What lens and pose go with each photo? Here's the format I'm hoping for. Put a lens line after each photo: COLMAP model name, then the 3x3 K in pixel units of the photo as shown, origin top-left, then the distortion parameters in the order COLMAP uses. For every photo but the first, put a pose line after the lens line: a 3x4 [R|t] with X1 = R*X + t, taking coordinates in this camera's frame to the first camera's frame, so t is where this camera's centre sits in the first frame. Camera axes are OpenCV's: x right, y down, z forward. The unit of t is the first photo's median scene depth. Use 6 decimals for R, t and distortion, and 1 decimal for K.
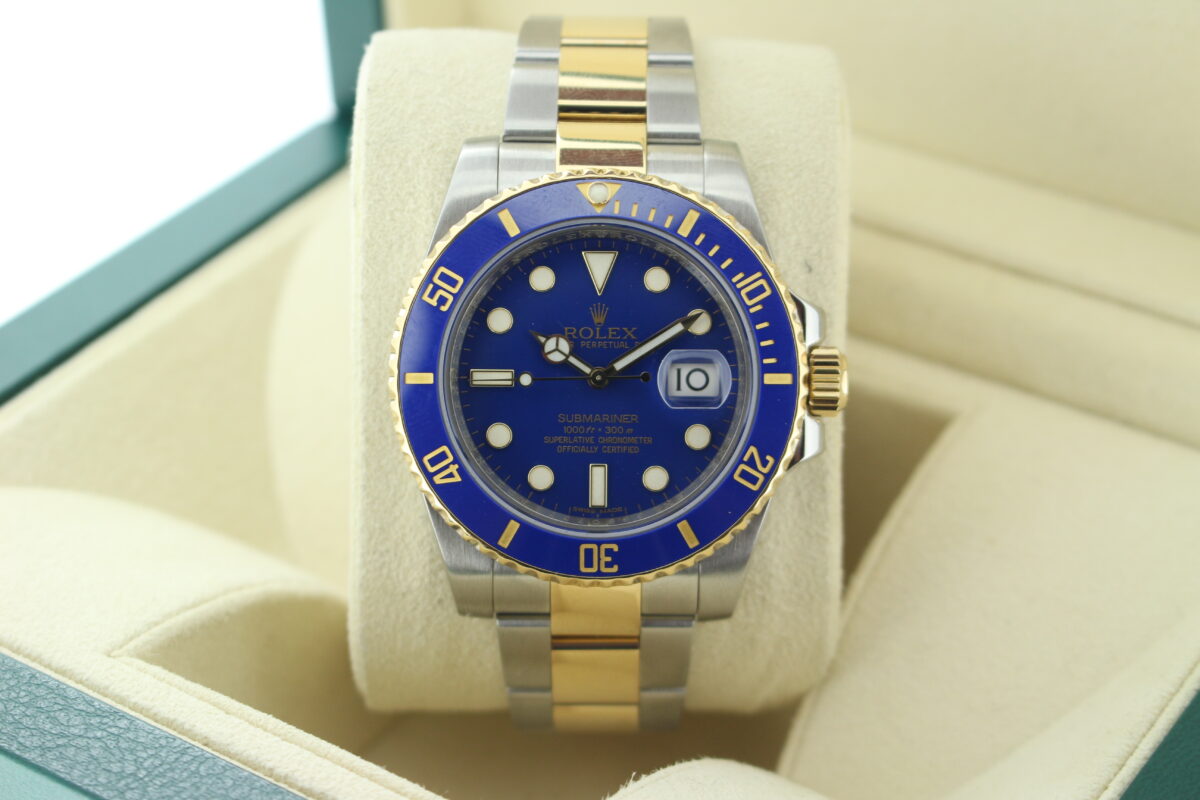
lens RADIAL K [[2676.2, 0, 637.4], [0, 2676.2, 397.3], [0, 0, 1]] dist [0.069964, 0.000000]
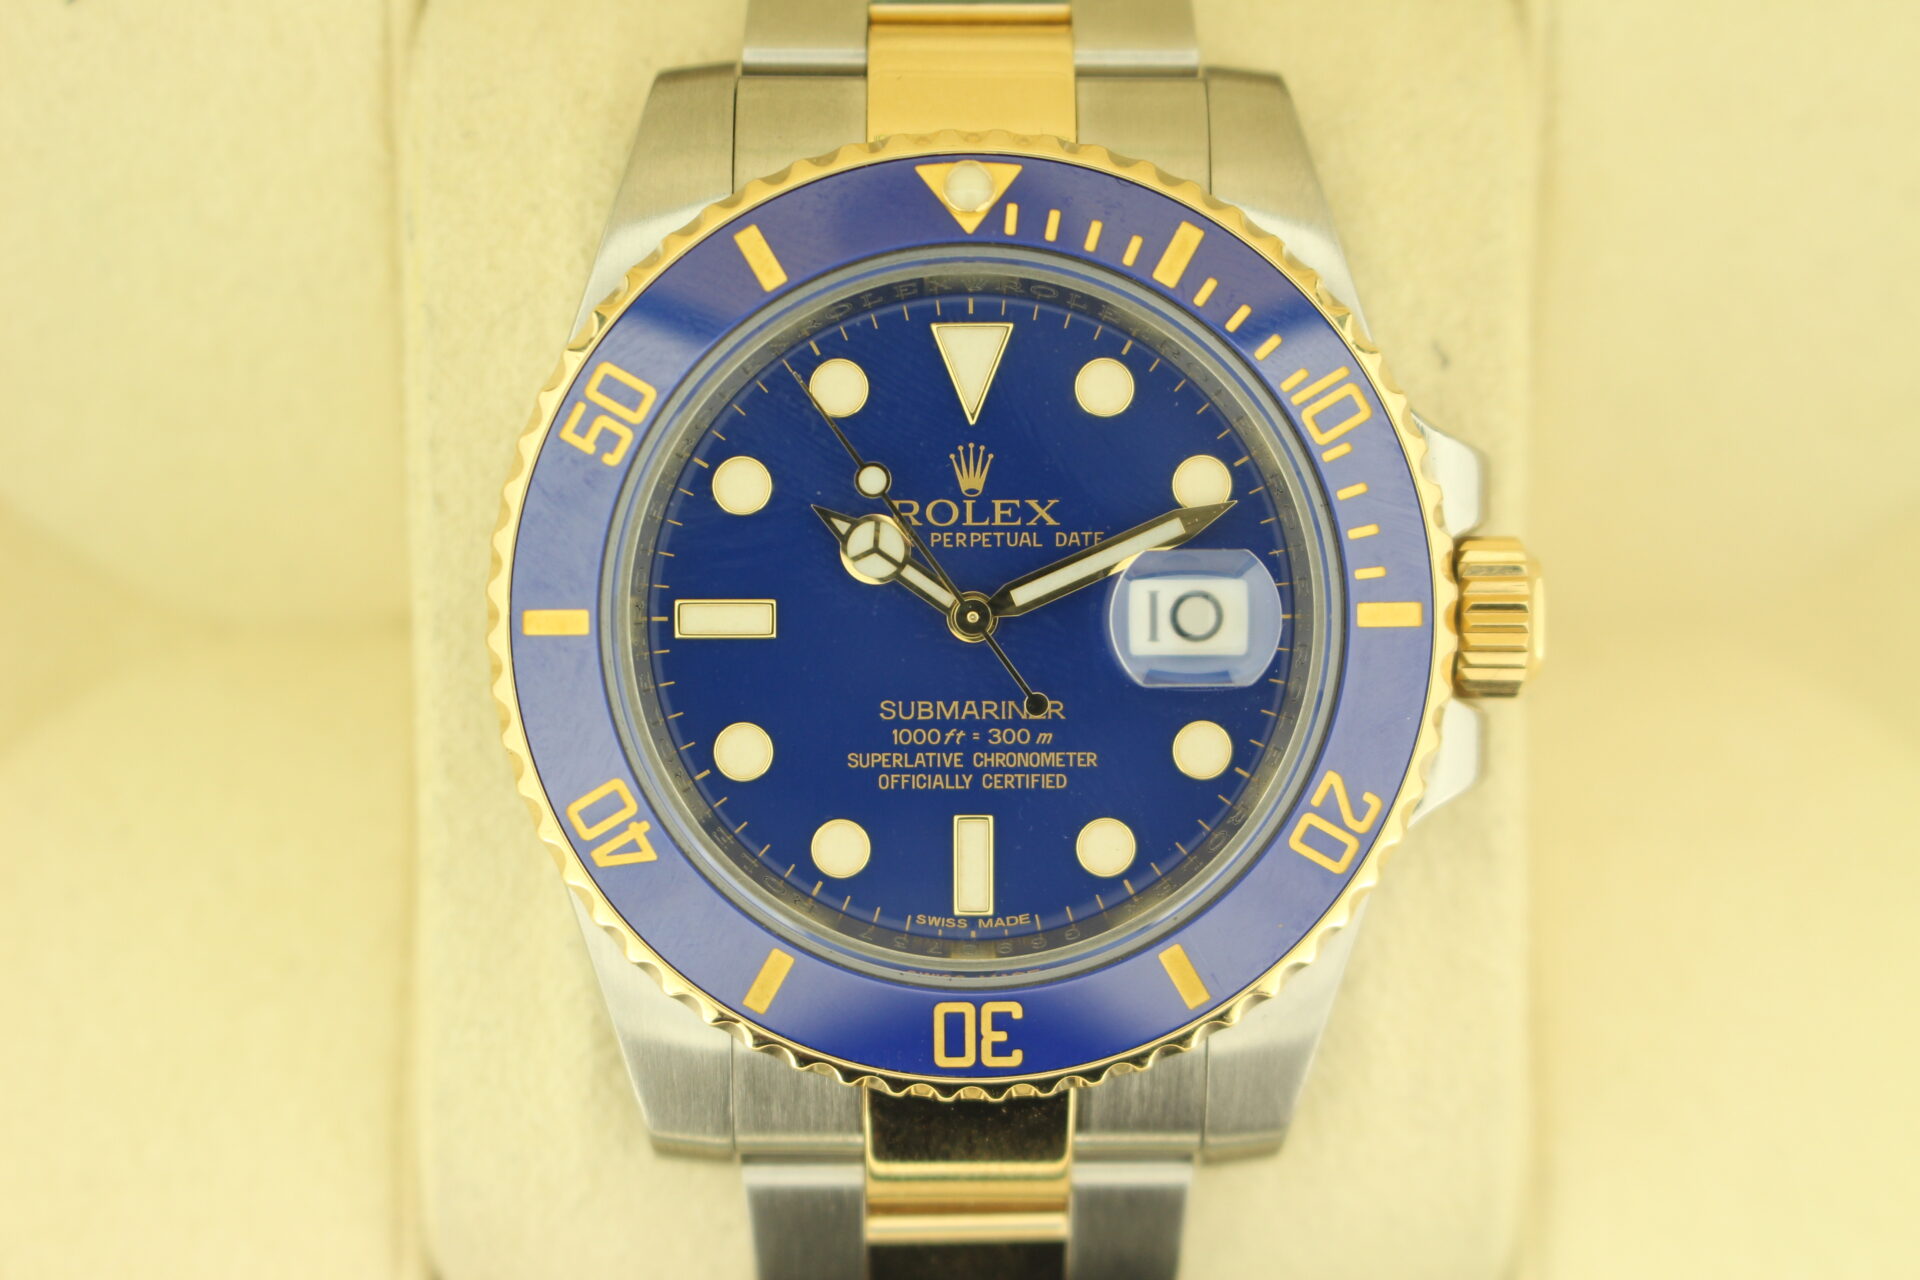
lens RADIAL K [[4282.0, 0, 981.4], [0, 4282.0, 691.1], [0, 0, 1]] dist [0.069964, 0.000000]
pose [[0.999860, -0.011010, 0.012585, -0.021904], [0.010800, 0.999804, 0.016611, -0.006730], [-0.012766, -0.016472, 0.999783, 0.309645]]
